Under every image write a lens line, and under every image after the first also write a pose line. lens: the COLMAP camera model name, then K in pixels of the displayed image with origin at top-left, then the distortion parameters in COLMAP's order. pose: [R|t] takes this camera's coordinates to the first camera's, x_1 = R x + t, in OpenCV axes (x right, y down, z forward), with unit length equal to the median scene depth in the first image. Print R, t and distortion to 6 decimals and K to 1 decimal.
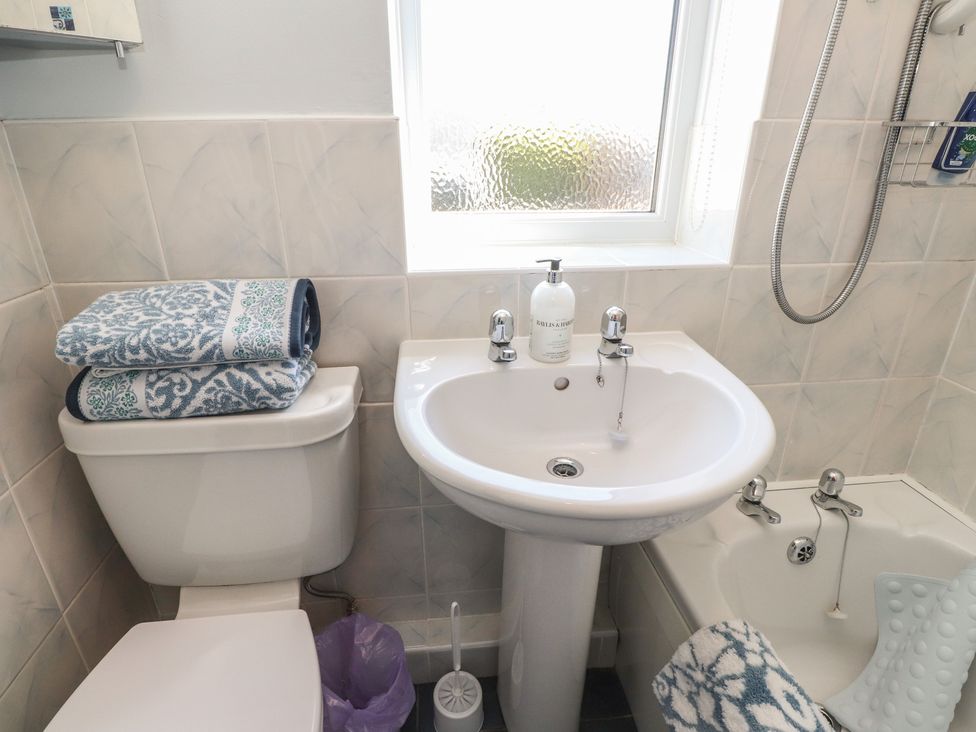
lens RADIAL K [[519.7, 0, 477.9], [0, 519.7, 364.5], [0, 0, 1]] dist [-0.005497, -0.009848]
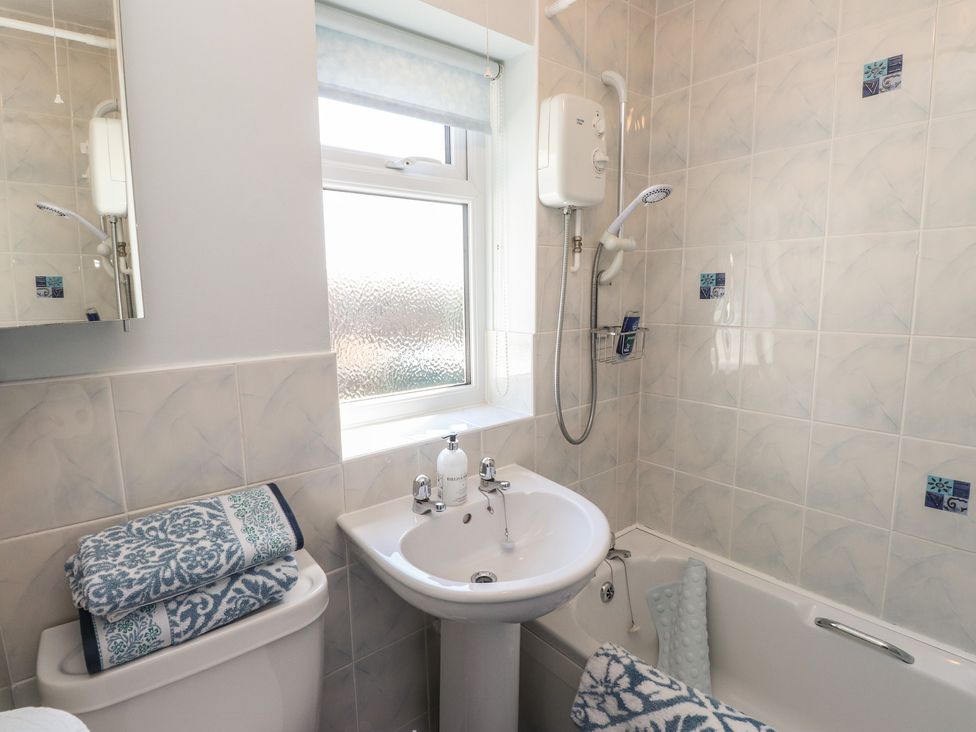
lens RADIAL K [[519.7, 0, 489.0], [0, 519.7, 359.7], [0, 0, 1]] dist [-0.005497, -0.009848]
pose [[0.835913, -0.086685, 0.541974, -0.553119], [0.219699, 0.957736, -0.185670, -0.109197], [-0.502973, 0.274275, 0.819629, -0.329295]]
